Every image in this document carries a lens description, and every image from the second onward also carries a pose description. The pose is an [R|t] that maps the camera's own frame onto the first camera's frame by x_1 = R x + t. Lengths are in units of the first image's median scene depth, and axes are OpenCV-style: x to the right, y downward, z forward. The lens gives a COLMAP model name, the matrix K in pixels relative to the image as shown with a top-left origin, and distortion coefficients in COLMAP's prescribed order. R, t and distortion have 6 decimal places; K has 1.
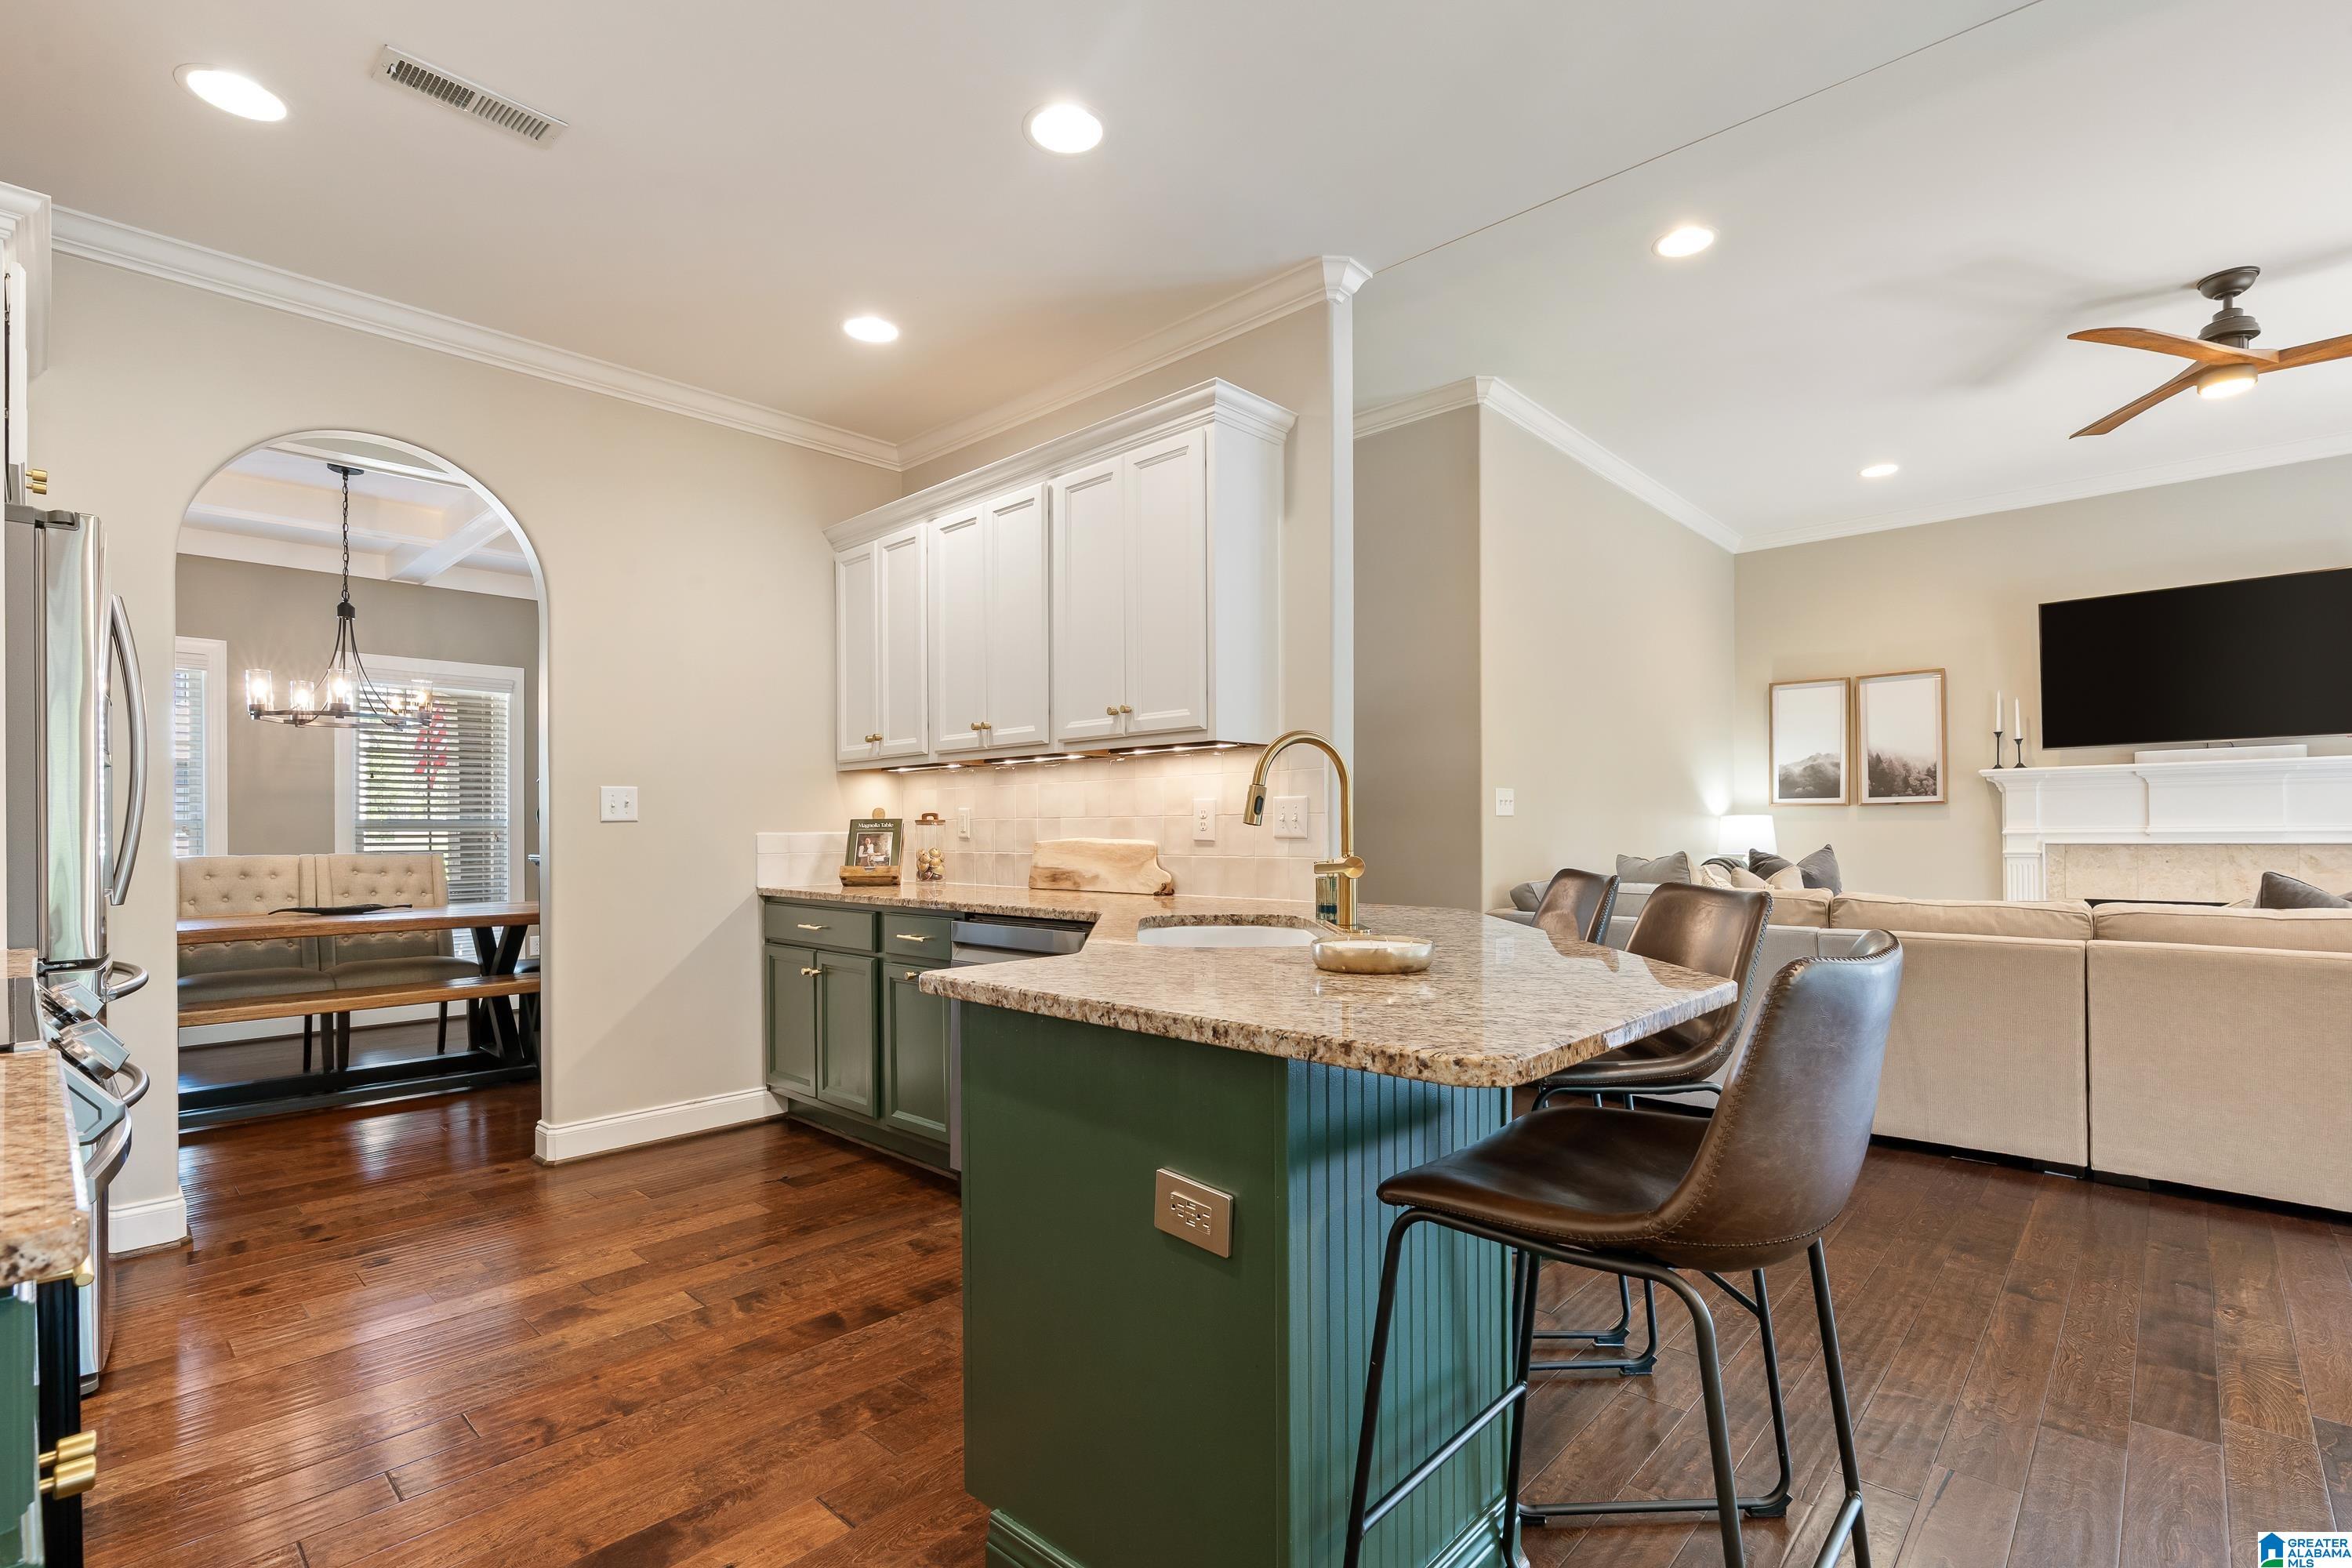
lens RADIAL K [[1074.4, 0, 1172.8], [0, 1074.4, 812.4], [0, 0, 1]] dist [-0.002590, 0.002226]
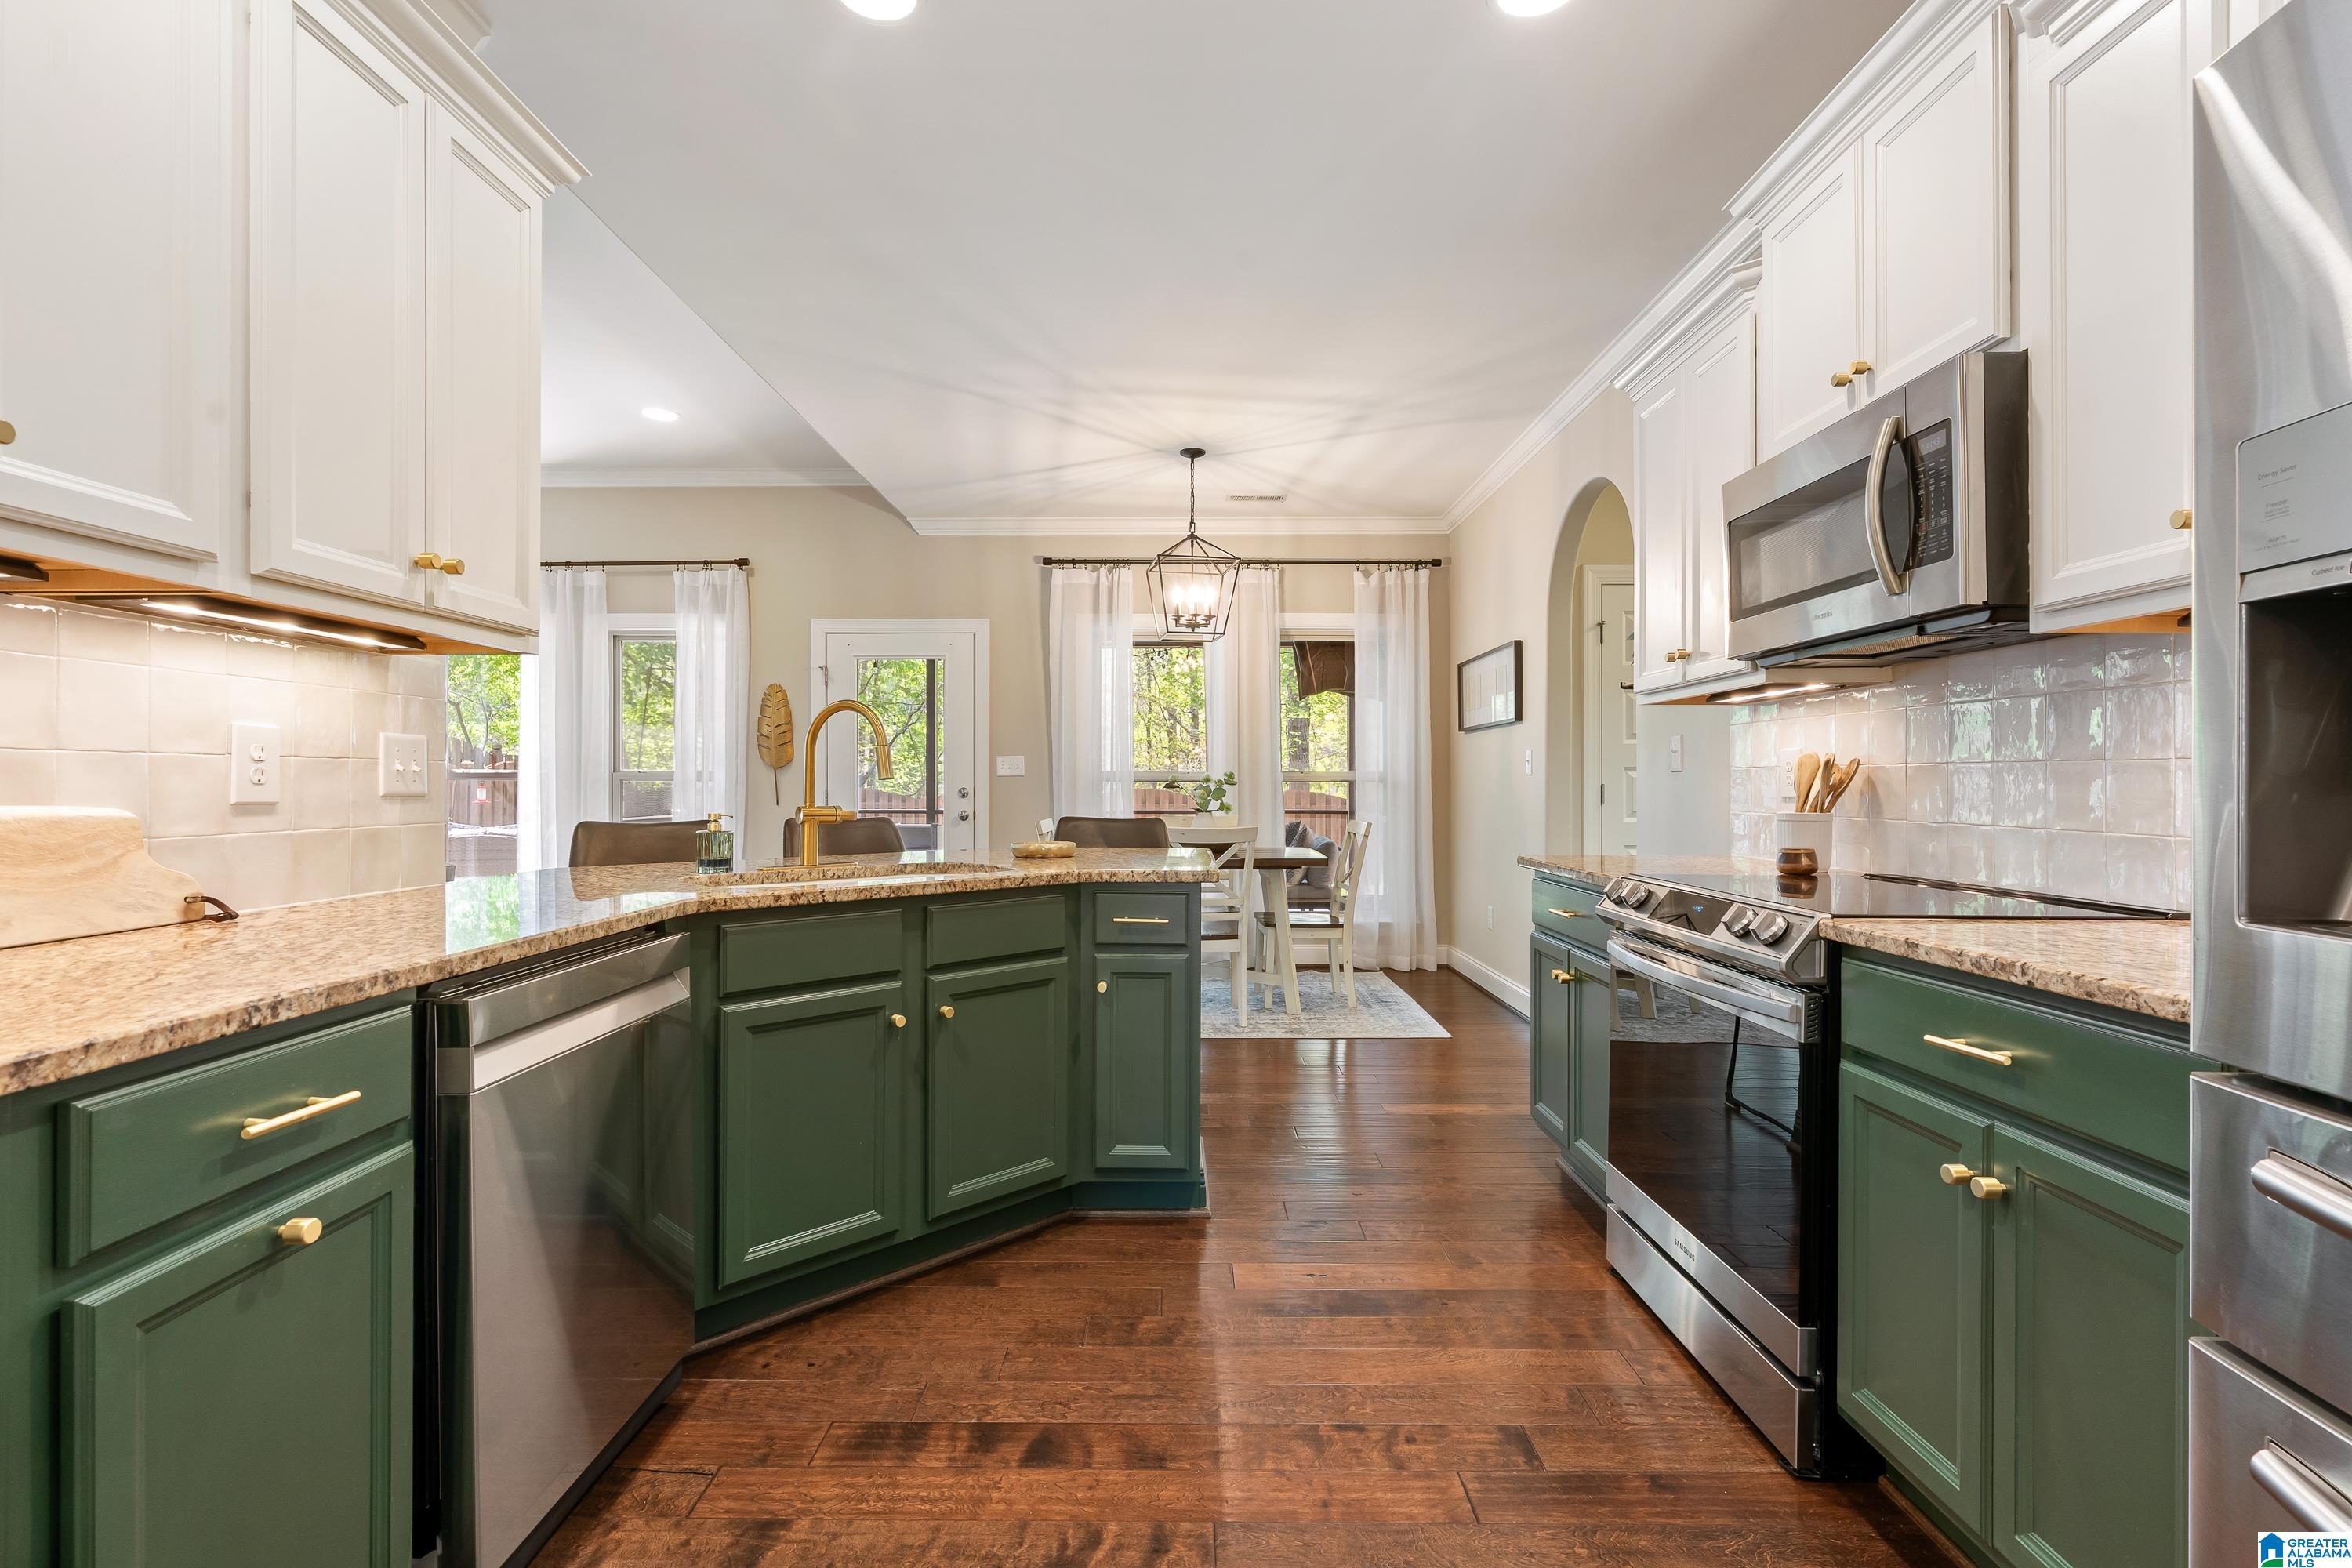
lens RADIAL K [[1074.4, 0, 1166.9], [0, 1074.4, 780.5], [0, 0, 1]] dist [-0.002590, 0.002226]
pose [[-0.675681, 0.004930, 0.737178, -0.907268], [-0.010398, 0.999814, -0.016217, 0.025582], [-0.737121, -0.018622, -0.675504, 1.421512]]
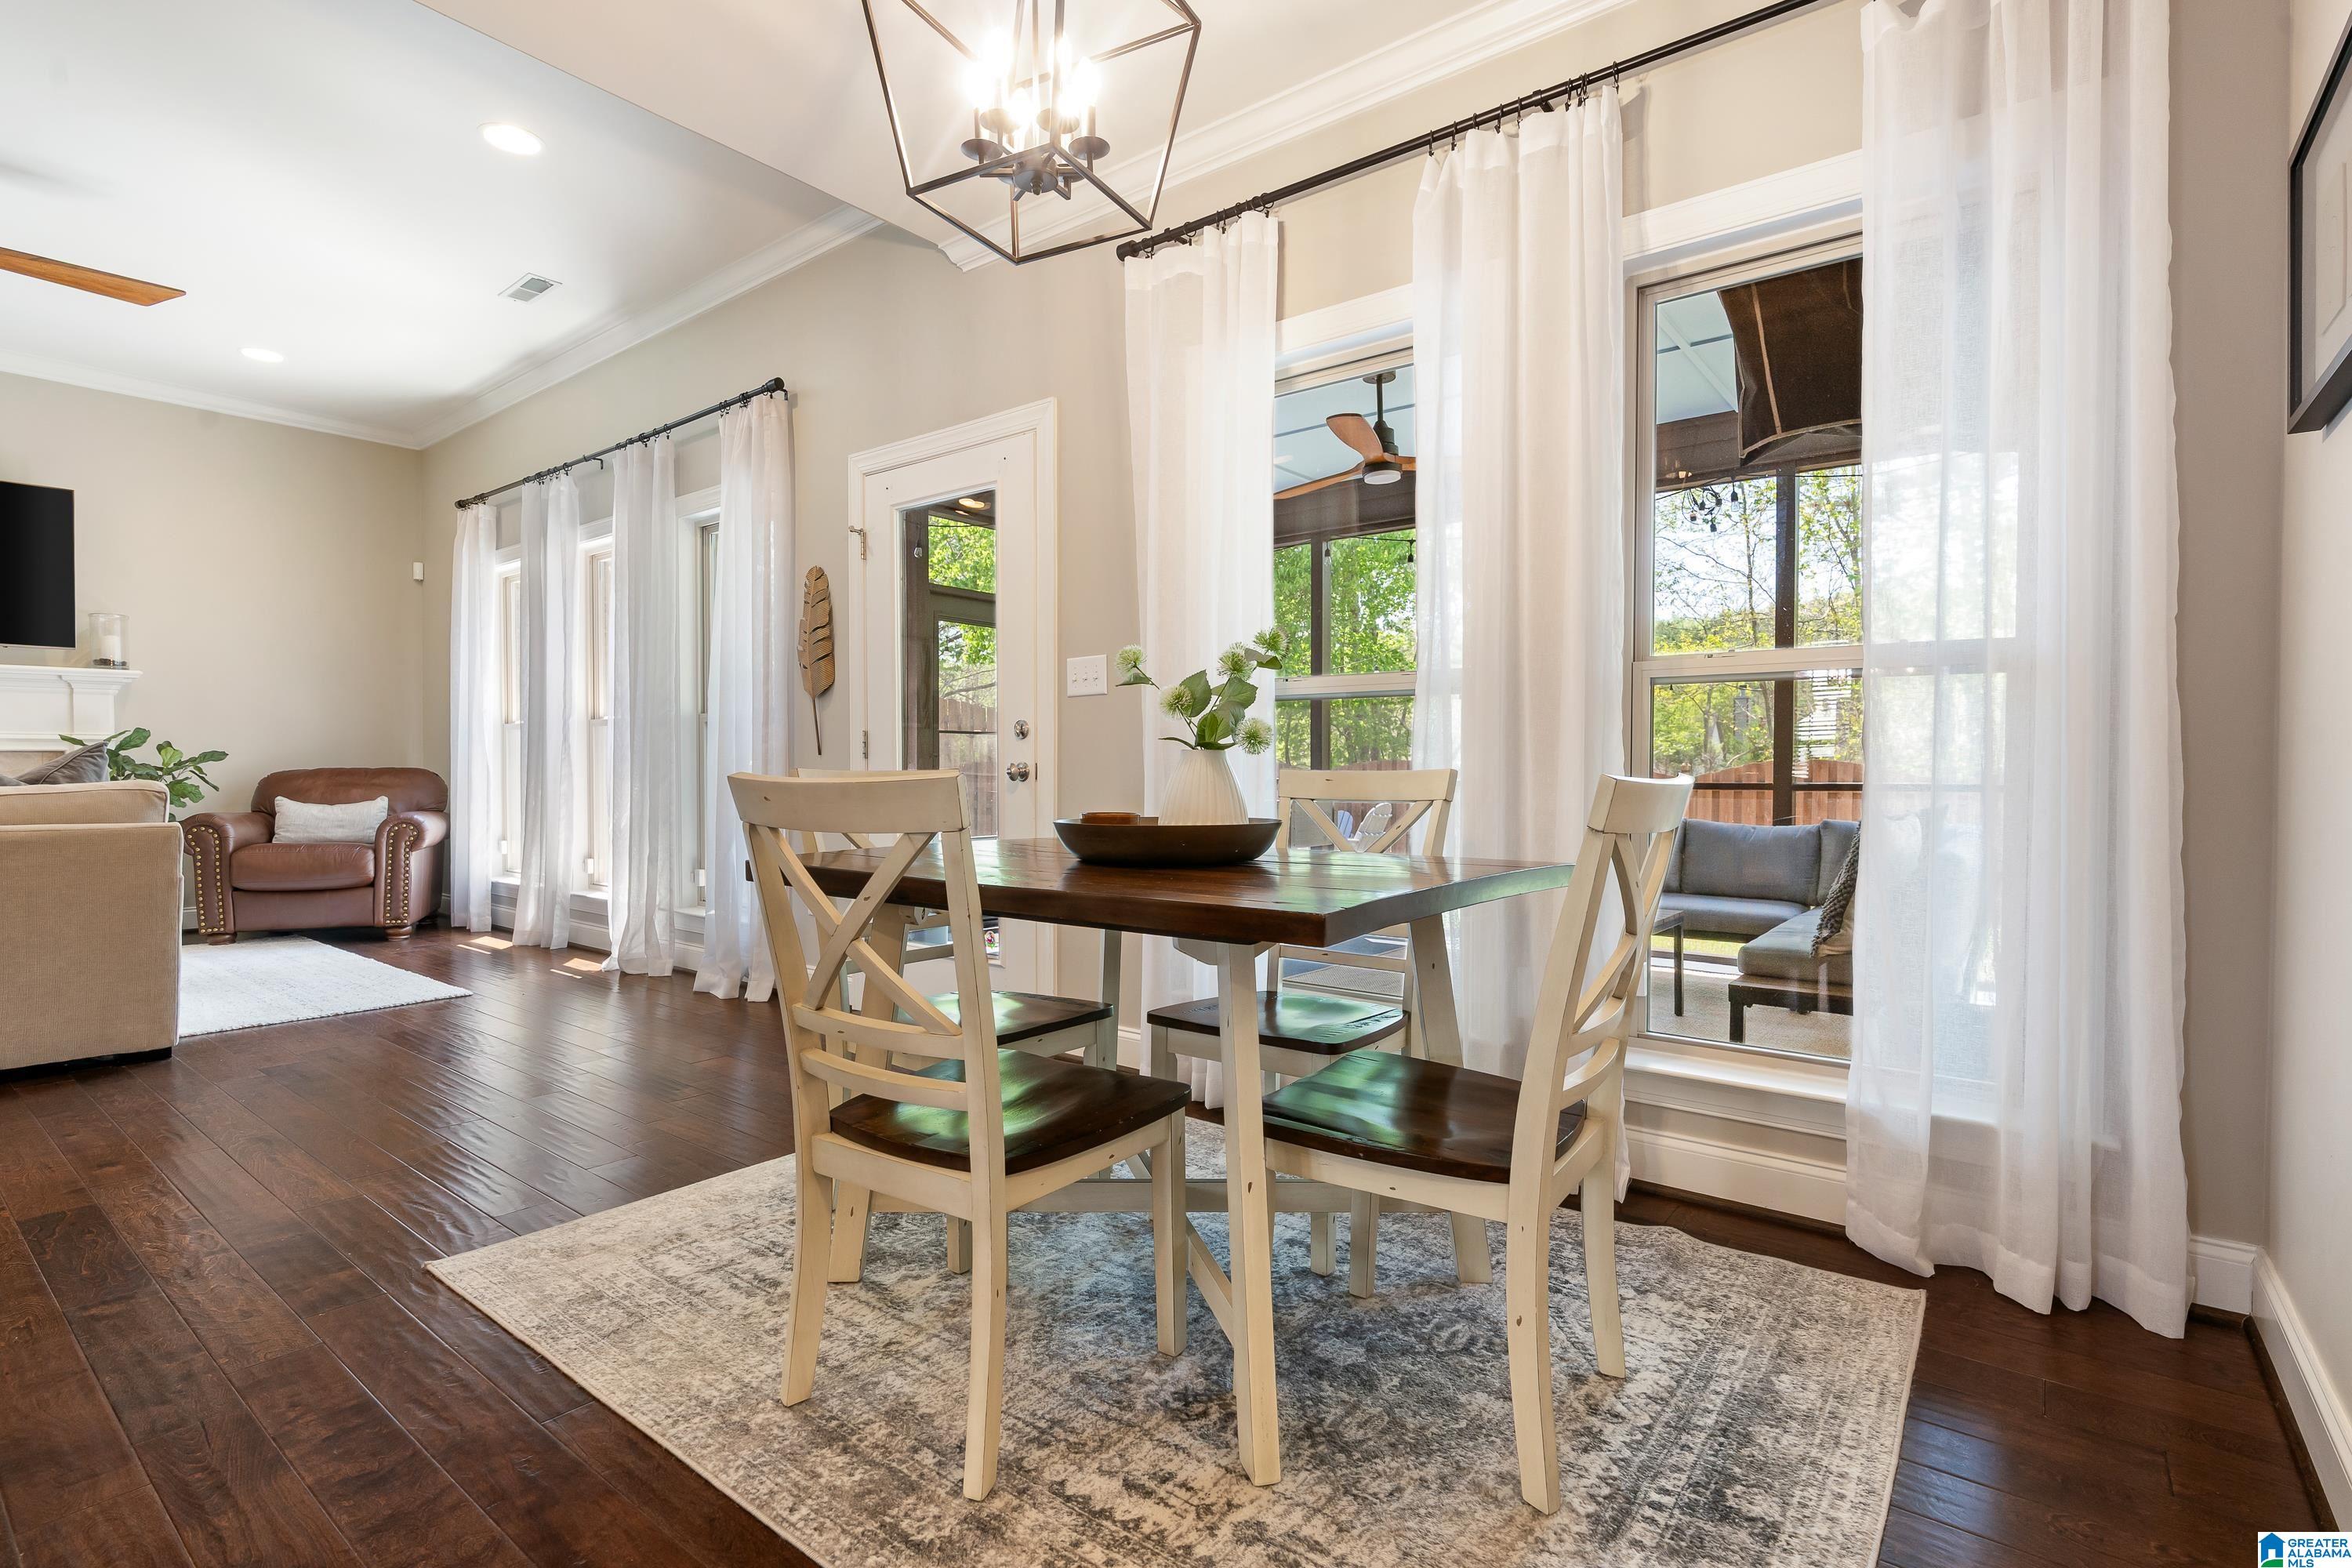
lens RADIAL K [[1117.4, 0, 1177.0], [0, 1117.4, 779.3], [0, 0, 1]] dist [-0.001801, -0.000379]
pose [[-0.092918, -0.010049, 0.995623, -0.689351], [-0.011893, 0.999889, 0.008982, 0.037311], [-0.995603, -0.011006, -0.093028, 1.012608]]
